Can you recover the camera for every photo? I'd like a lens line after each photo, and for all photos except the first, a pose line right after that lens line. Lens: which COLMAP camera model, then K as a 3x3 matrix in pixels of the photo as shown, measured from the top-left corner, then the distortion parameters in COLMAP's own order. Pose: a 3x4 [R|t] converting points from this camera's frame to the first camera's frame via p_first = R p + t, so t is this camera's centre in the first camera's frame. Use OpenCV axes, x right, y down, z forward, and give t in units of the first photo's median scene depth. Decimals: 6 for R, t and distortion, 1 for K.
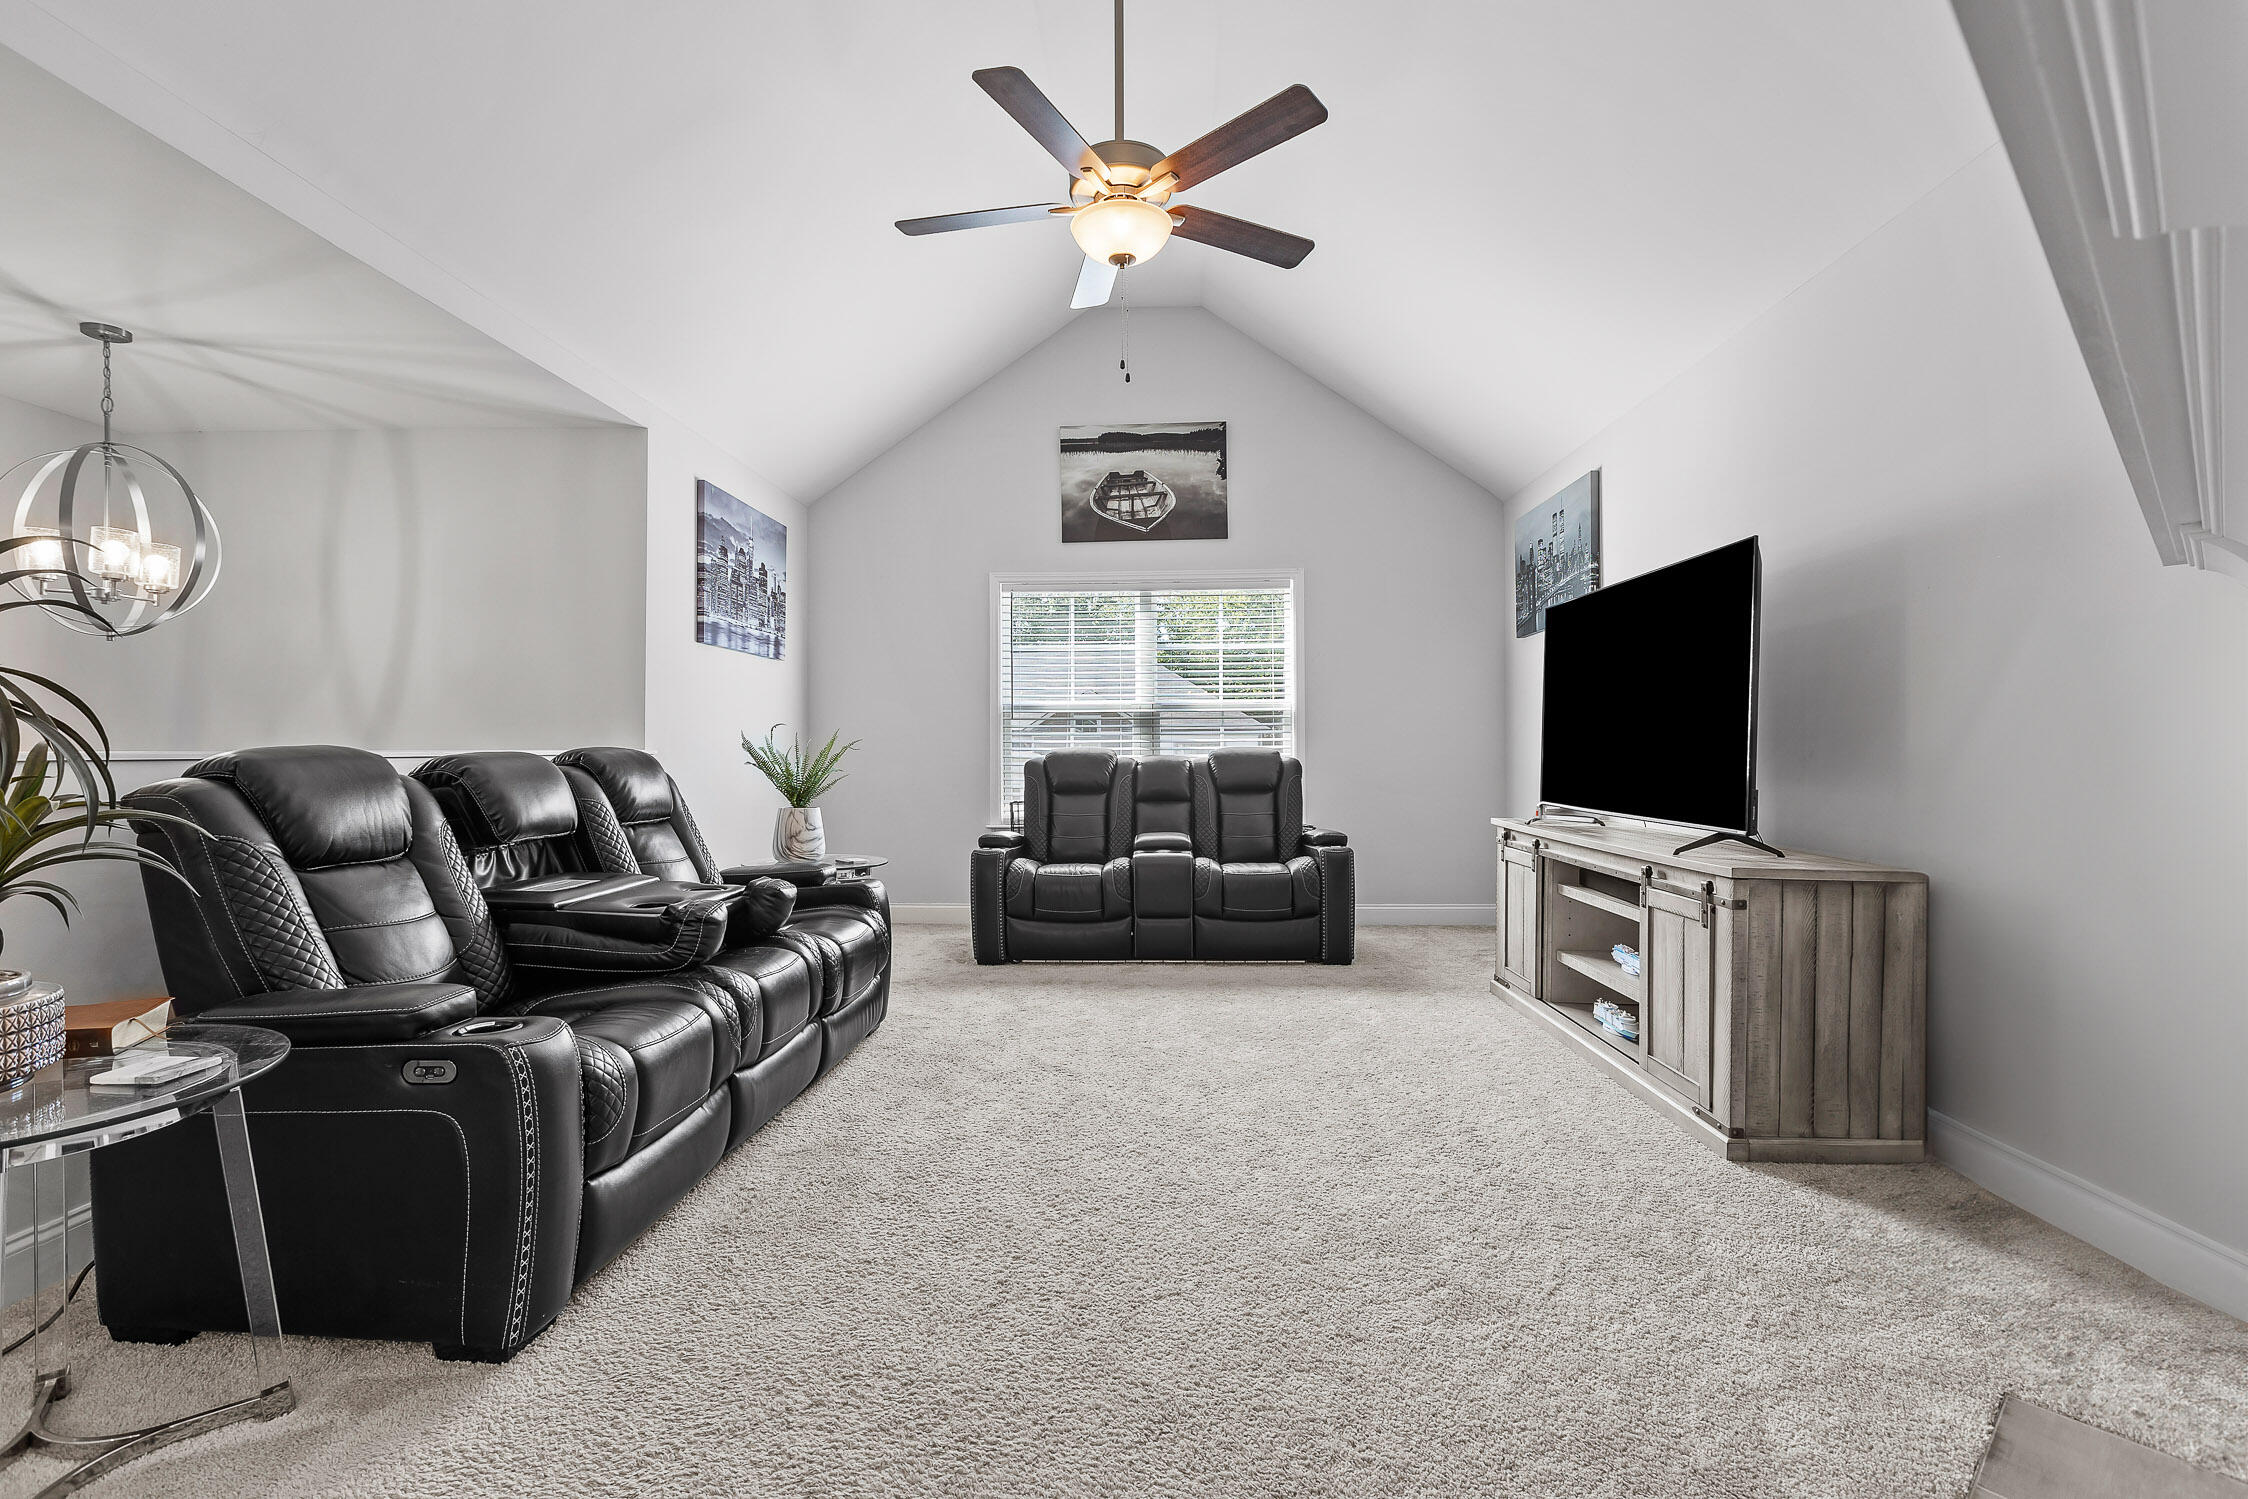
lens RADIAL K [[1014.0, 0, 1124.0], [0, 1014.0, 749.5], [0, 0, 1]] dist [0.001679, 0.000062]
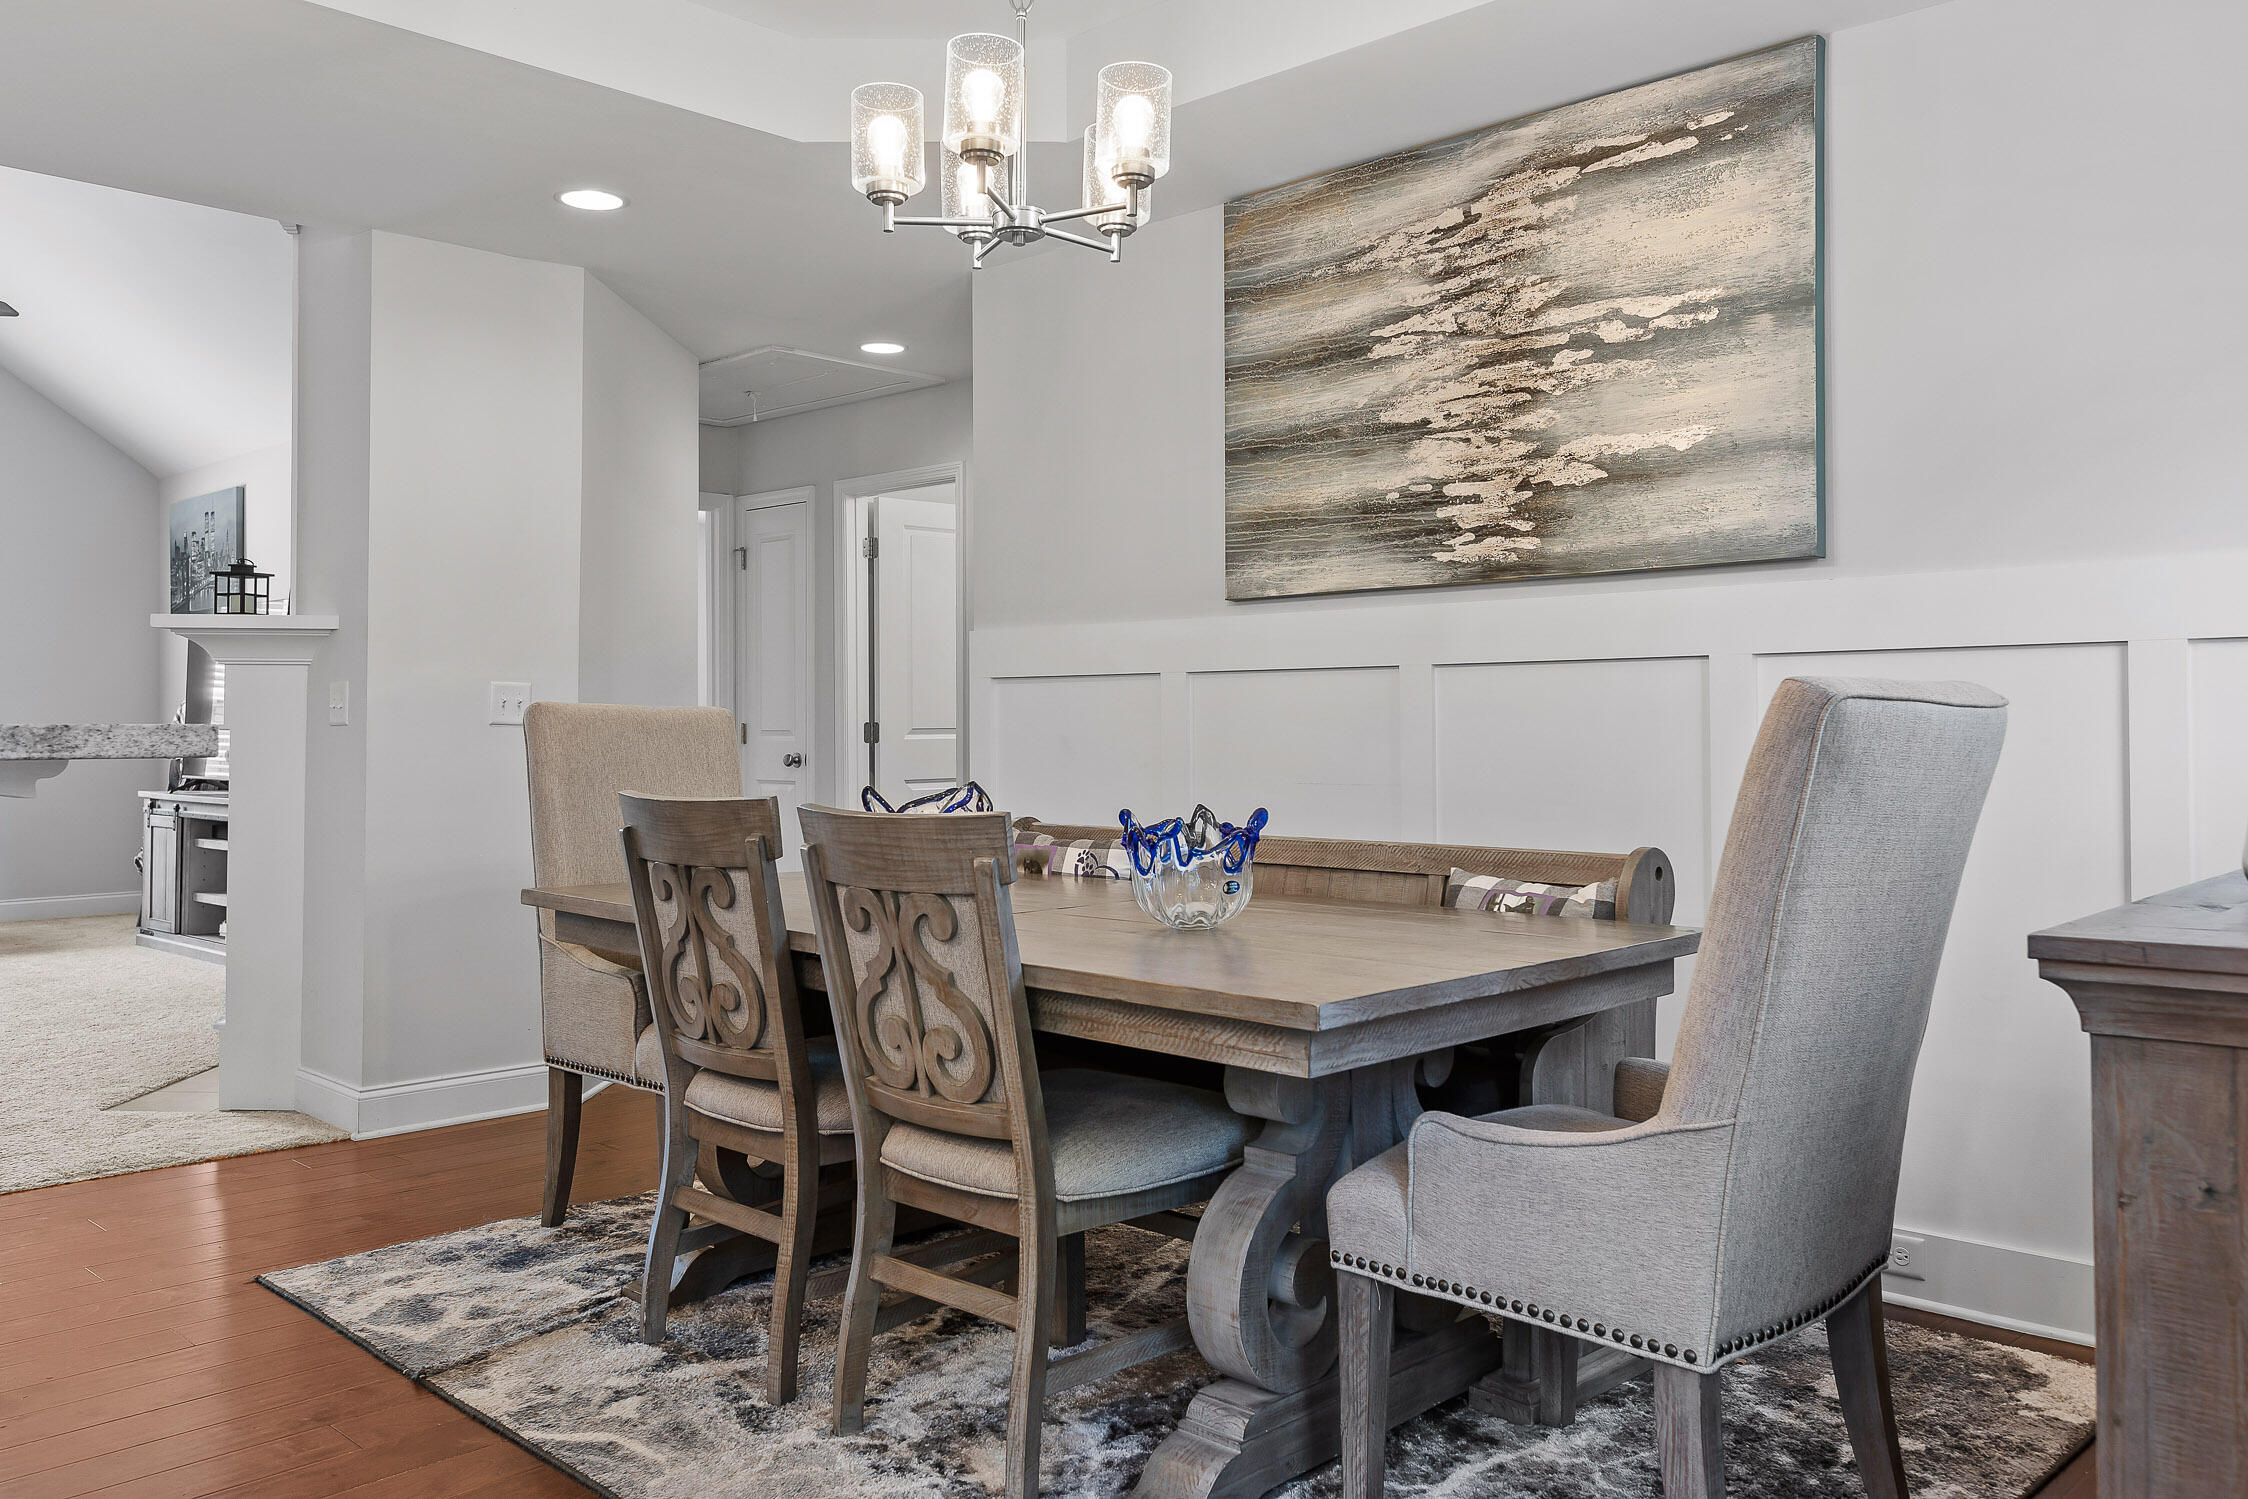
lens RADIAL K [[1743.0, 0, 1122.6], [0, 1743.0, 710.0], [0, 0, 1]] dist [0.003500, -0.001788]
pose [[0.661825, 0.010831, 0.749580, -0.377792], [0.001768, 0.999870, -0.016009, 0.010362], [-0.749656, 0.011920, 0.661720, -1.132317]]
